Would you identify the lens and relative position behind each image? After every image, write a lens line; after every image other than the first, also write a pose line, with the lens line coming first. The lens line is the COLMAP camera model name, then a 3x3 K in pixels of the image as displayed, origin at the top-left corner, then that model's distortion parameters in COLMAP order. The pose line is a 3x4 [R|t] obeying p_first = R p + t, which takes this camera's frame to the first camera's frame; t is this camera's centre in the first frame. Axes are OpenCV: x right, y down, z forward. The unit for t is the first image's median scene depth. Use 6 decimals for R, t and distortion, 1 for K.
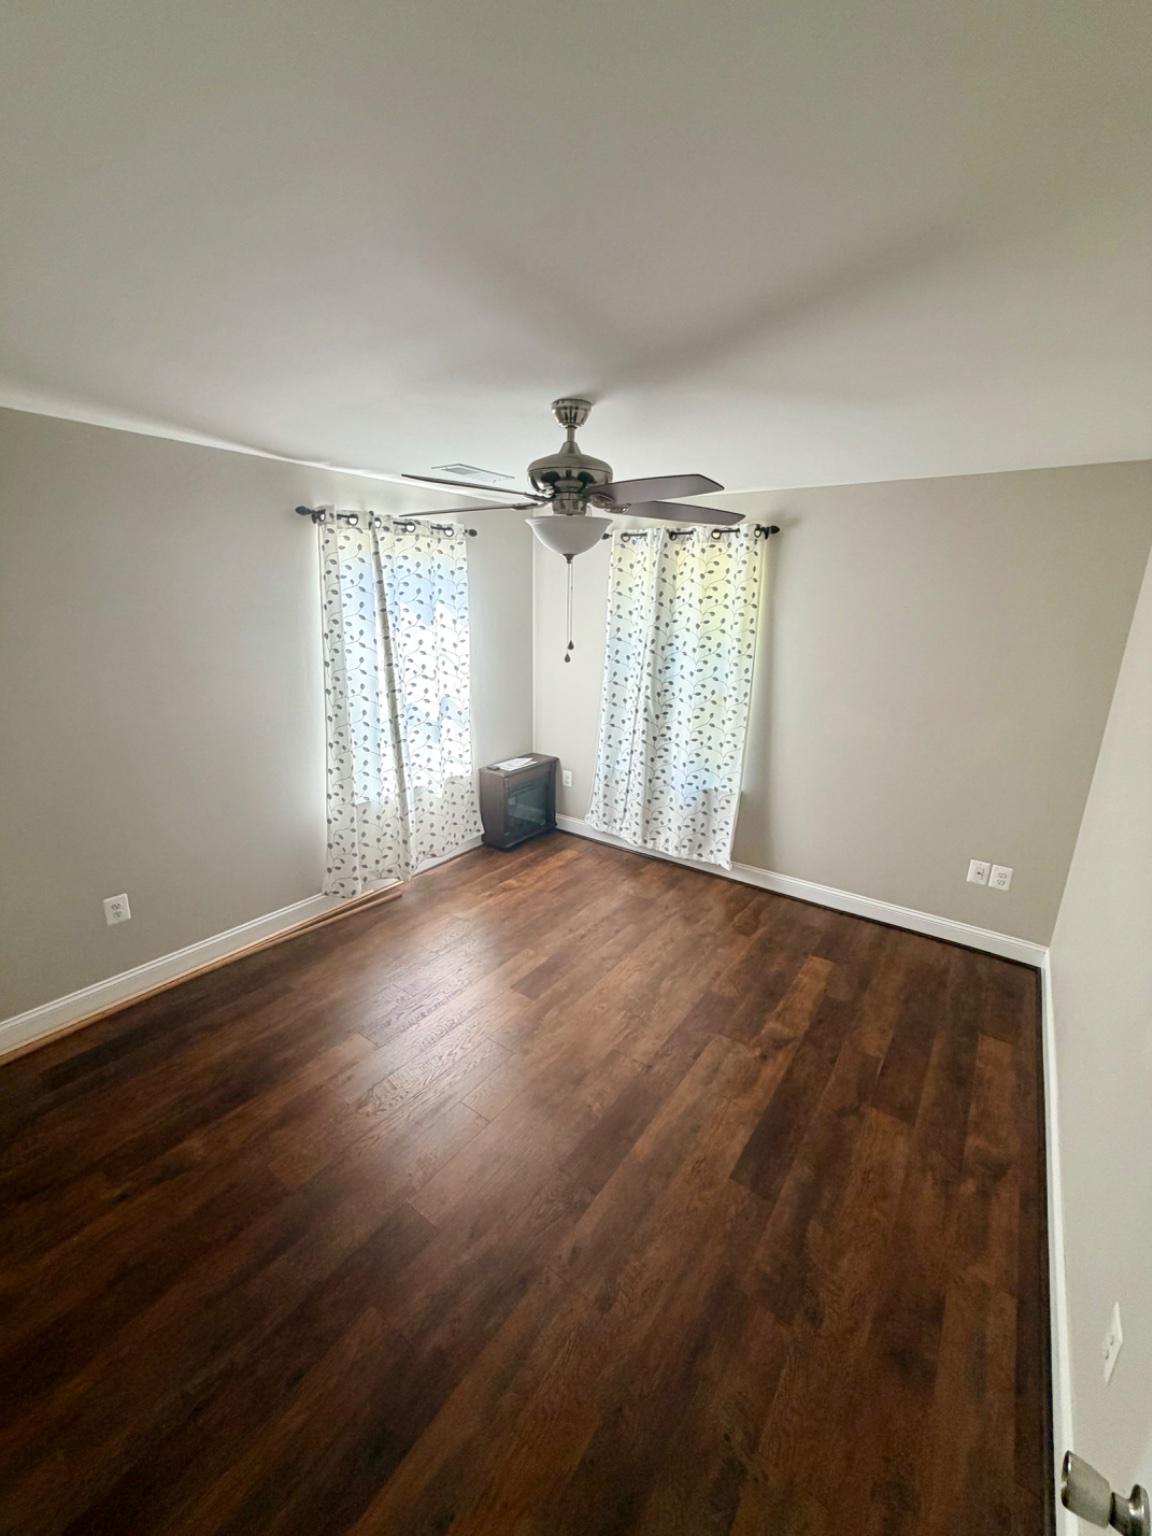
lens RADIAL K [[614.2, 0, 573.9], [0, 614.2, 765.3], [0, 0, 1]] dist [0.000510, 0.000258]
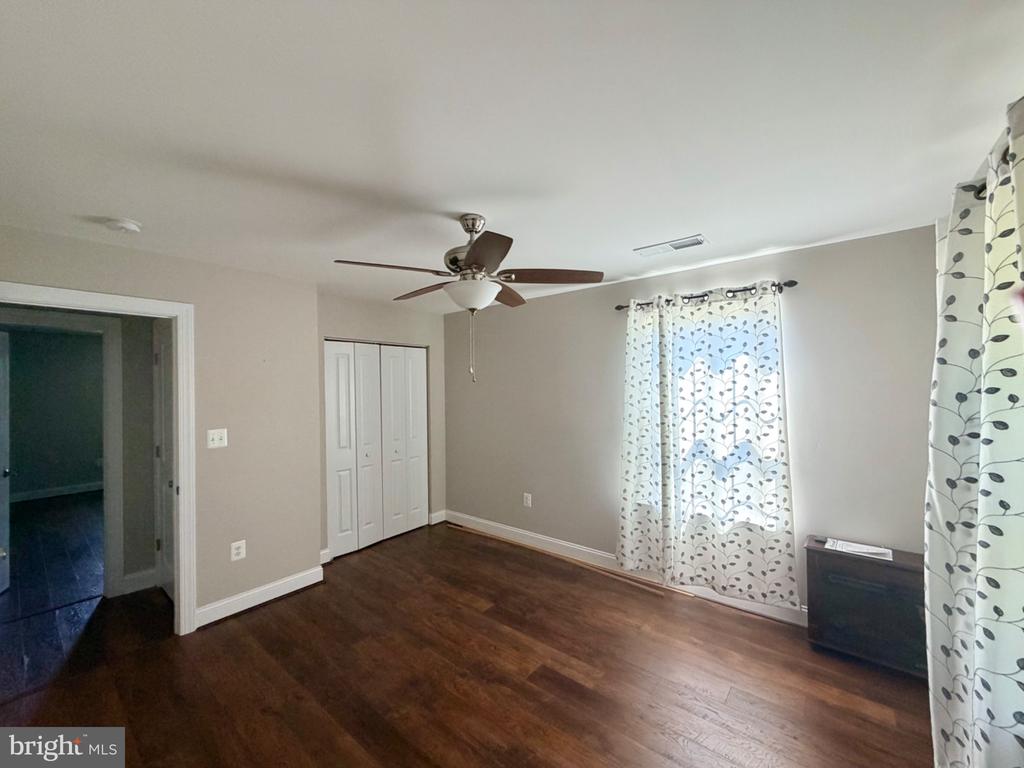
lens RADIAL K [[409.5, 0, 508.3], [0, 409.5, 386.7], [0, 0, 1]] dist [0.000510, 0.000258]
pose [[-0.066303, -0.017554, -0.997645, 0.545818], [-0.253480, 0.967341, -0.000174, -0.106074], [0.965066, 0.252871, -0.068587, 0.676088]]
